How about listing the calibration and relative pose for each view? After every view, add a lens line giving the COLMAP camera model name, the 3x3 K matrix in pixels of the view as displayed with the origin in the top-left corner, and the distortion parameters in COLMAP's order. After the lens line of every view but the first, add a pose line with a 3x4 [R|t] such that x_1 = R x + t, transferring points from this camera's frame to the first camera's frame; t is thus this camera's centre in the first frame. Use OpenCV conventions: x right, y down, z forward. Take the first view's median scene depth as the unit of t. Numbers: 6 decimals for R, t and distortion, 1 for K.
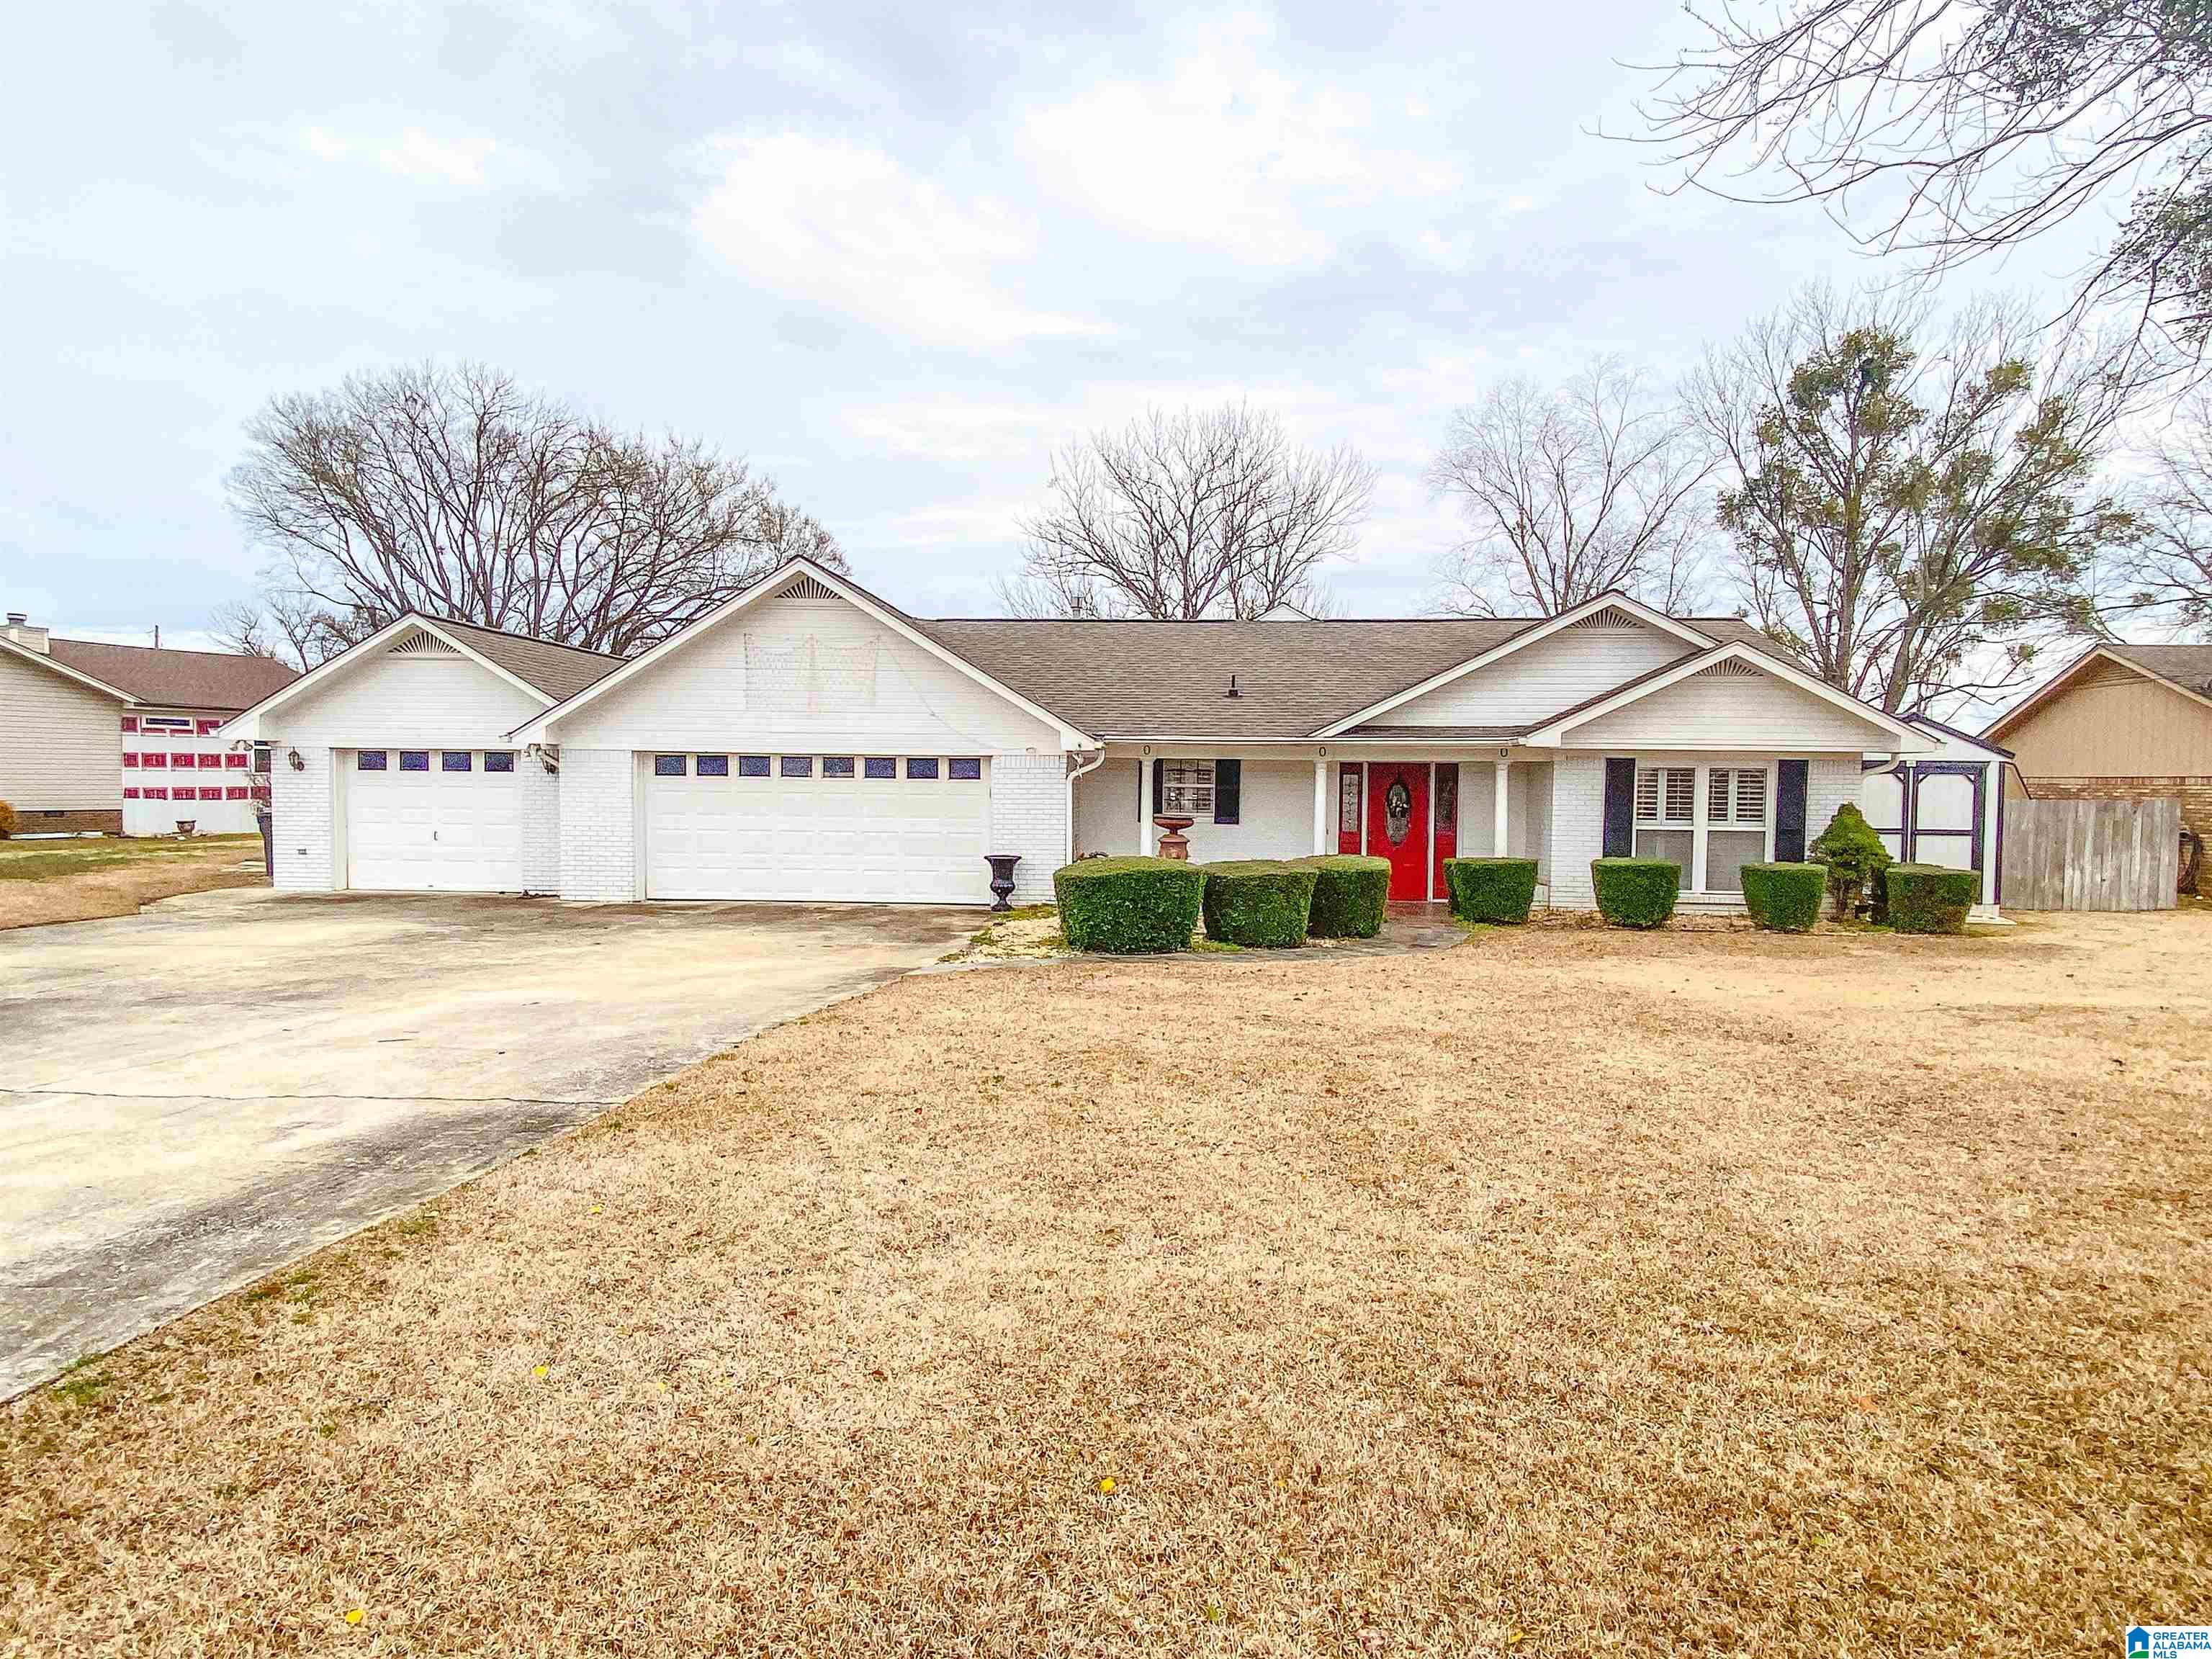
lens RADIAL K [[1238.1, 0, 1152.1], [0, 1238.1, 831.6], [0, 0, 1]] dist [0.060016, -0.050333]
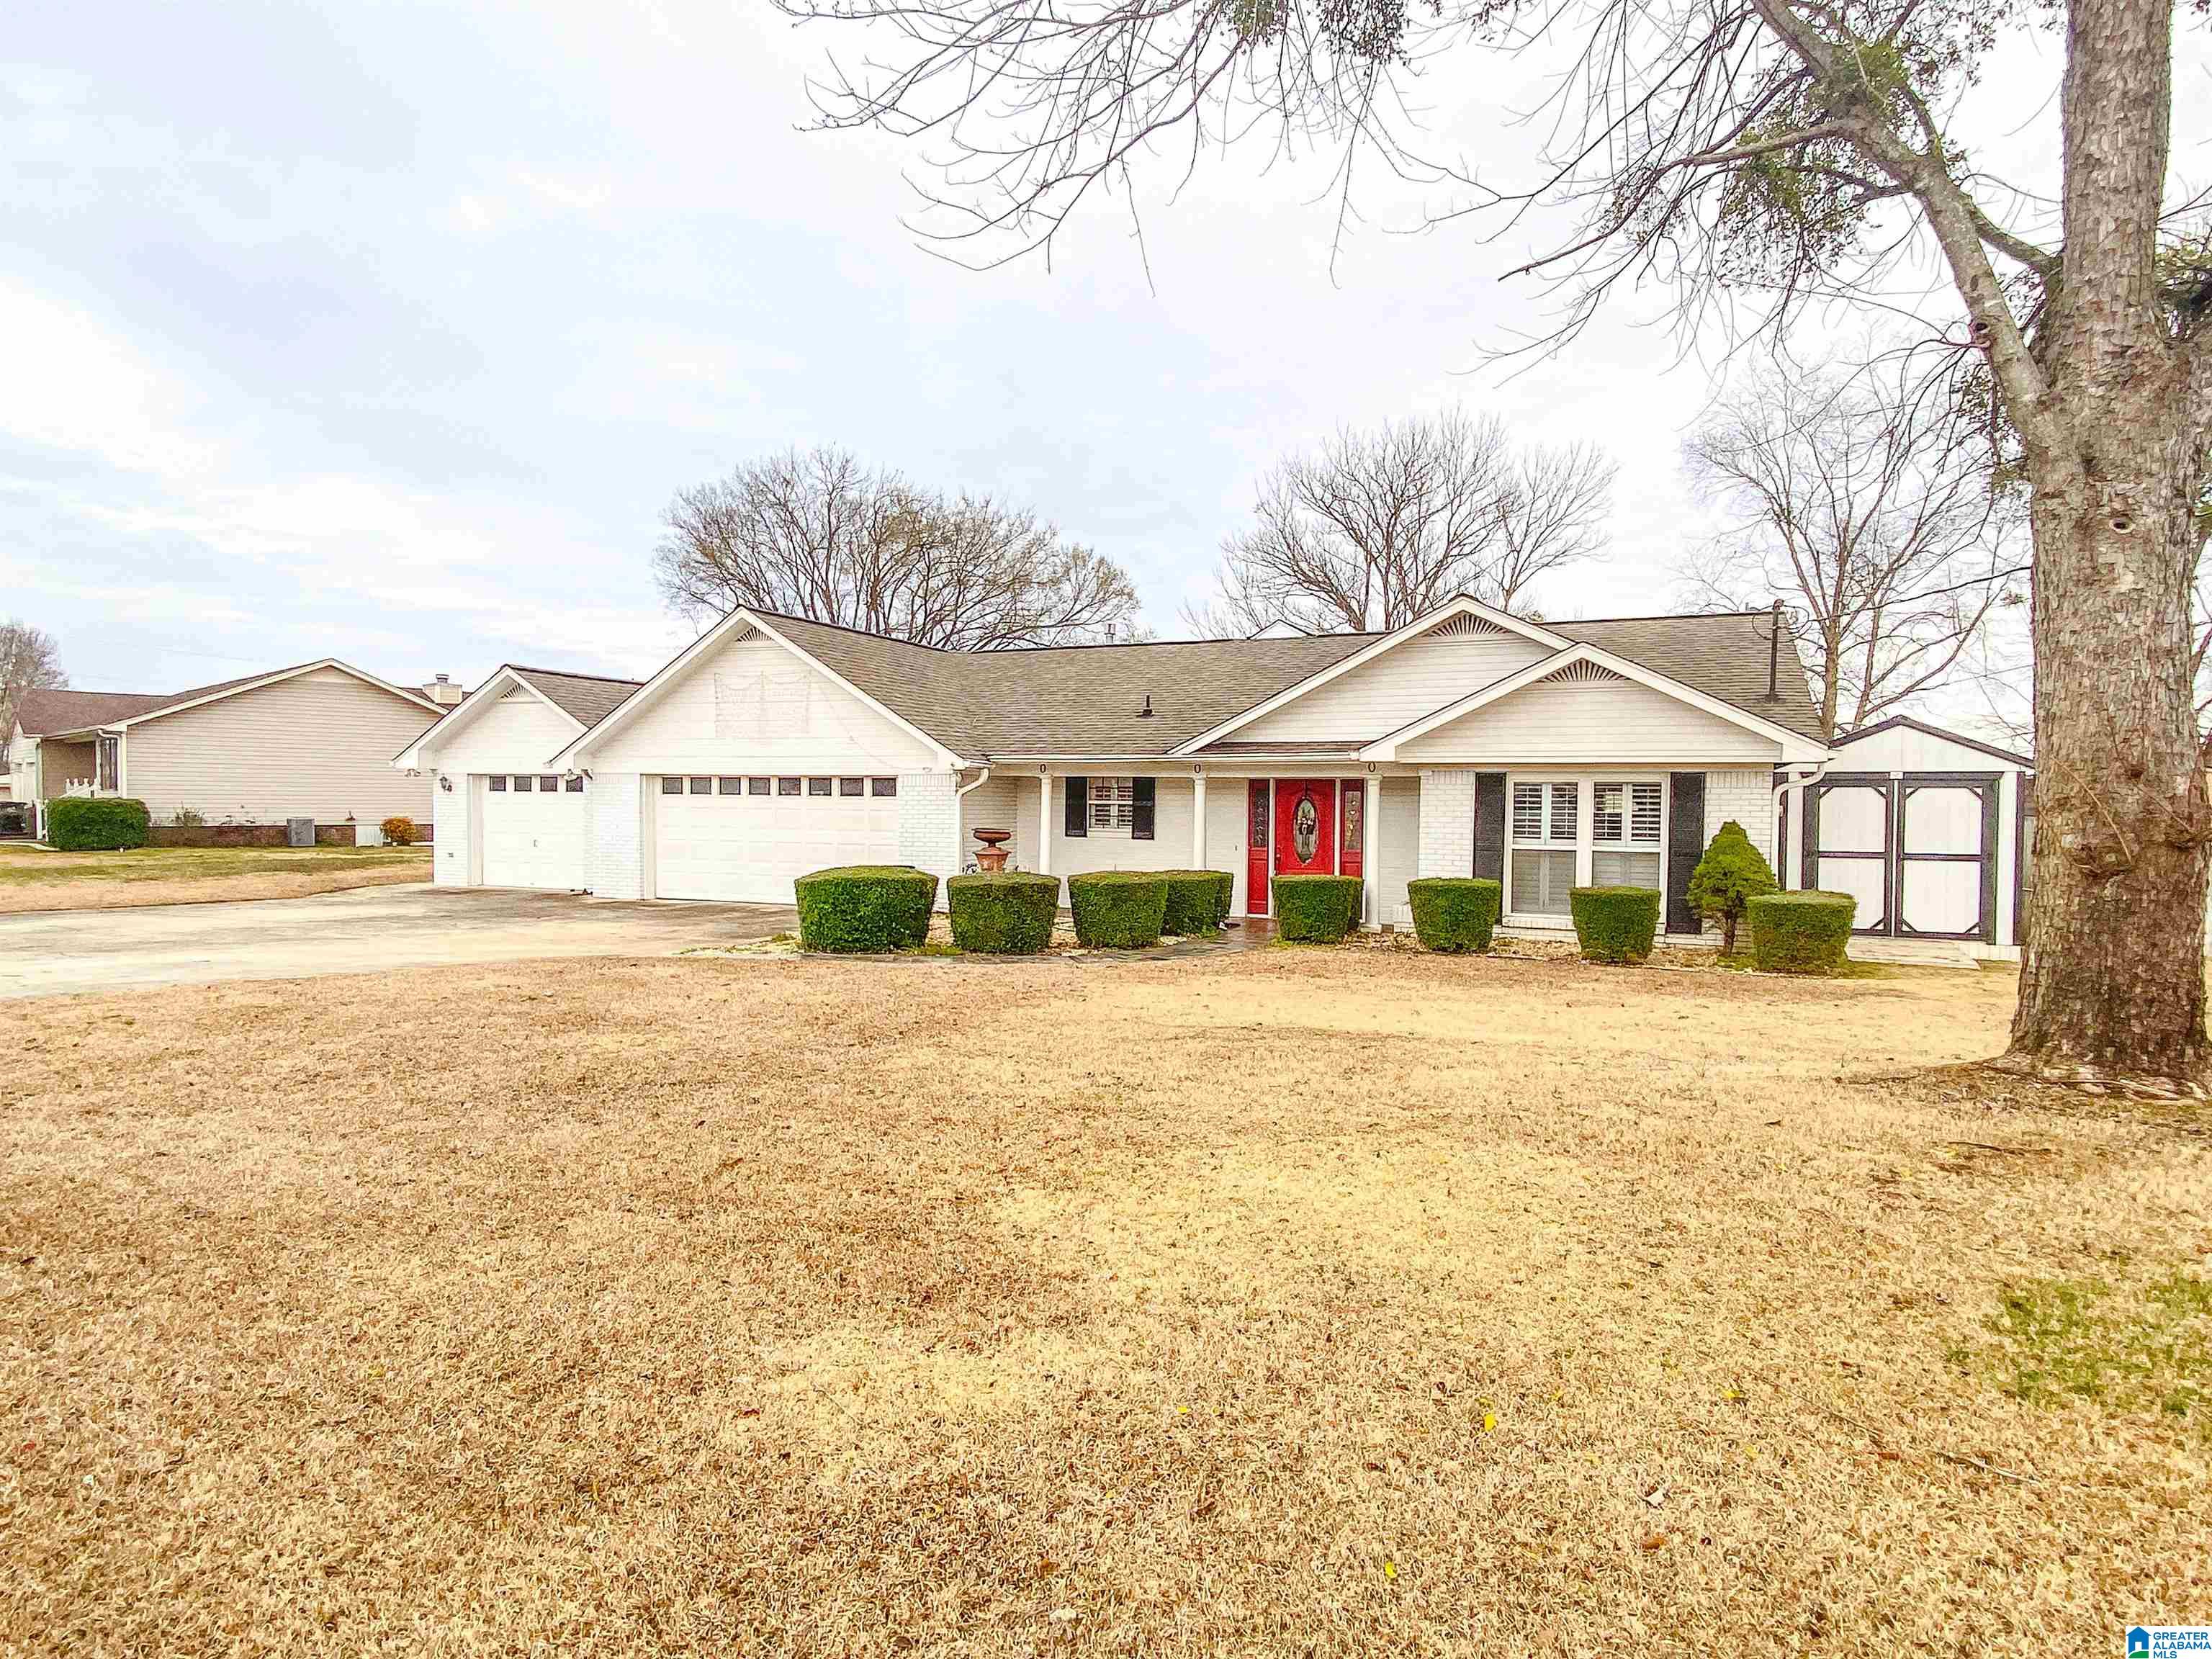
lens RADIAL K [[1238.1, 0, 1152.1], [0, 1238.1, 831.6], [0, 0, 1]] dist [0.060016, -0.050333]
pose [[0.942500, 0.006080, -0.334151, 0.443512], [-0.012227, 0.999792, -0.016295, 0.004108], [0.333983, 0.019444, 0.942379, 0.039023]]
